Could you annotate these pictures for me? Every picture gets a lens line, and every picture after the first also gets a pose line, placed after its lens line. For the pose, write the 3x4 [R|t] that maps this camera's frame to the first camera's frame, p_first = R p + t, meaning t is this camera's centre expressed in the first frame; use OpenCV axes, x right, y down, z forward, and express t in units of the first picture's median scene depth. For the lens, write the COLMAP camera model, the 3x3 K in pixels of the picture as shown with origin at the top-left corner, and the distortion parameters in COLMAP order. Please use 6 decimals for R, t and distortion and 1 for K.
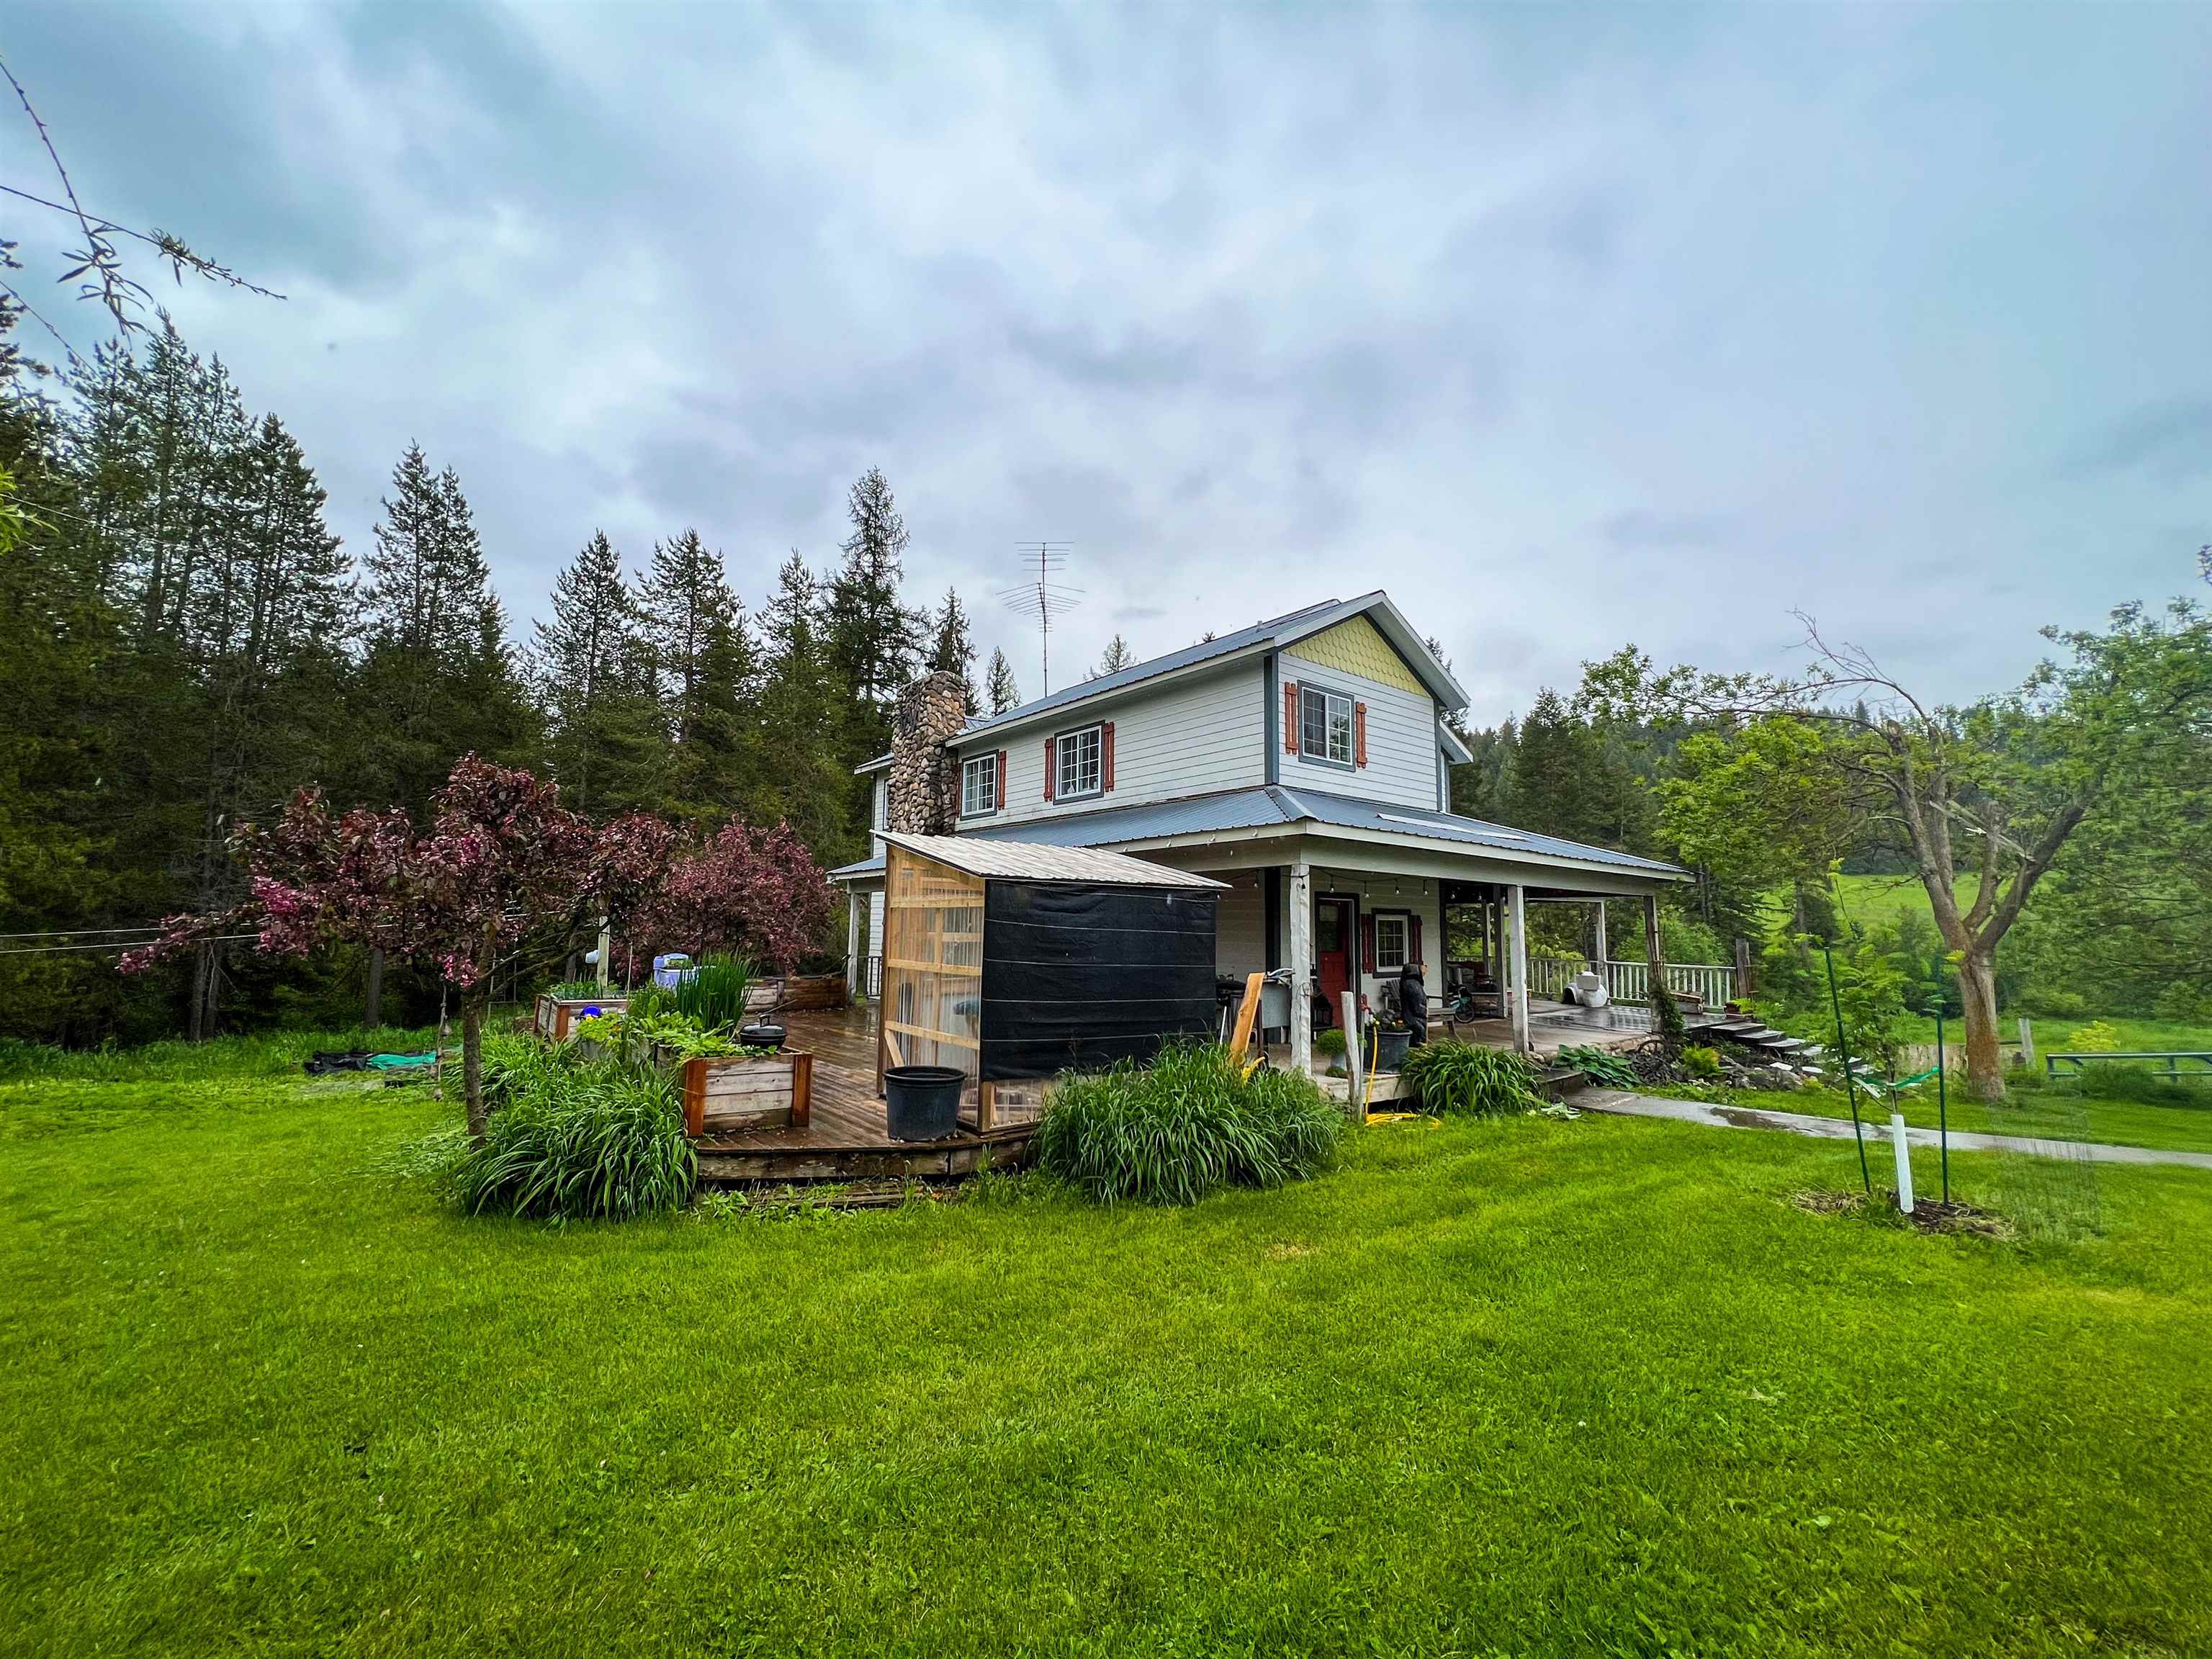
lens RADIAL K [[882.9, 0, 1101.6], [0, 882.9, 824.8], [0, 0, 1]] dist [0.000967, -0.000394]
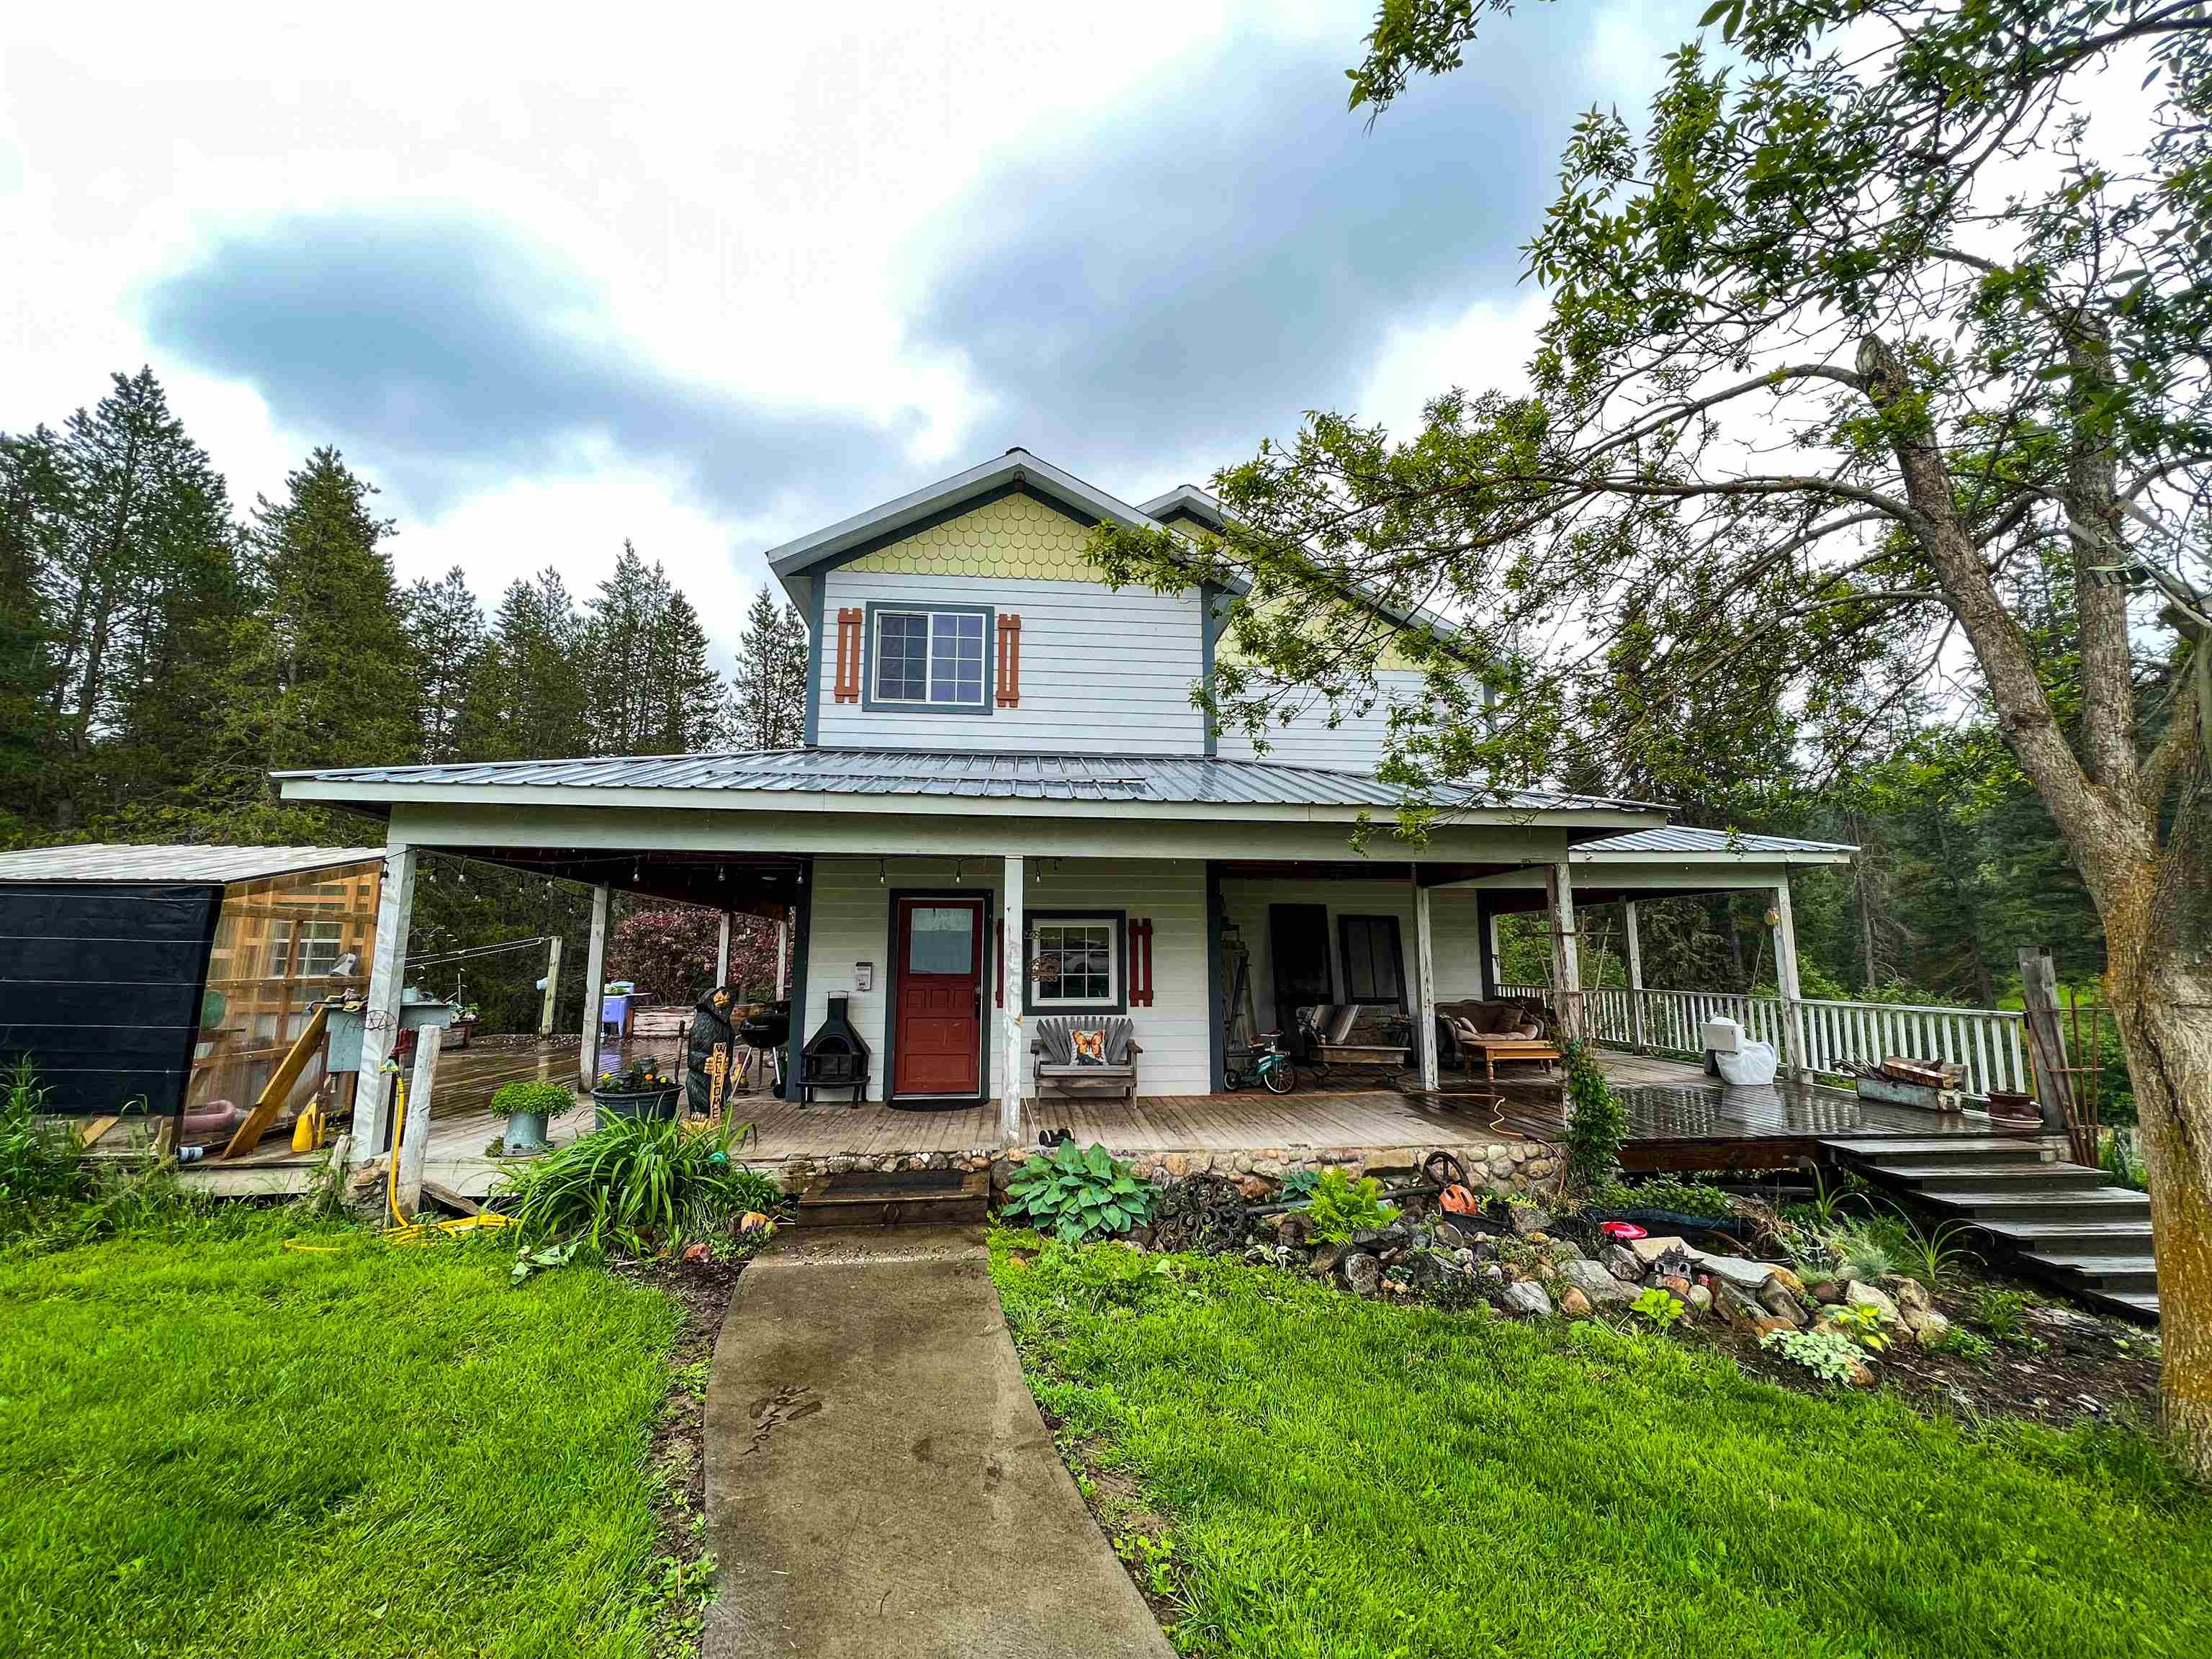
lens RADIAL K [[882.9, 0, 1101.6], [0, 882.9, 824.8], [0, 0, 1]] dist [0.000967, -0.000394]
pose [[0.830595, -0.098591, -0.548081, 0.725793], [0.076655, 0.995076, -0.062830, 0.076354], [0.551576, 0.010173, 0.834062, 0.471853]]
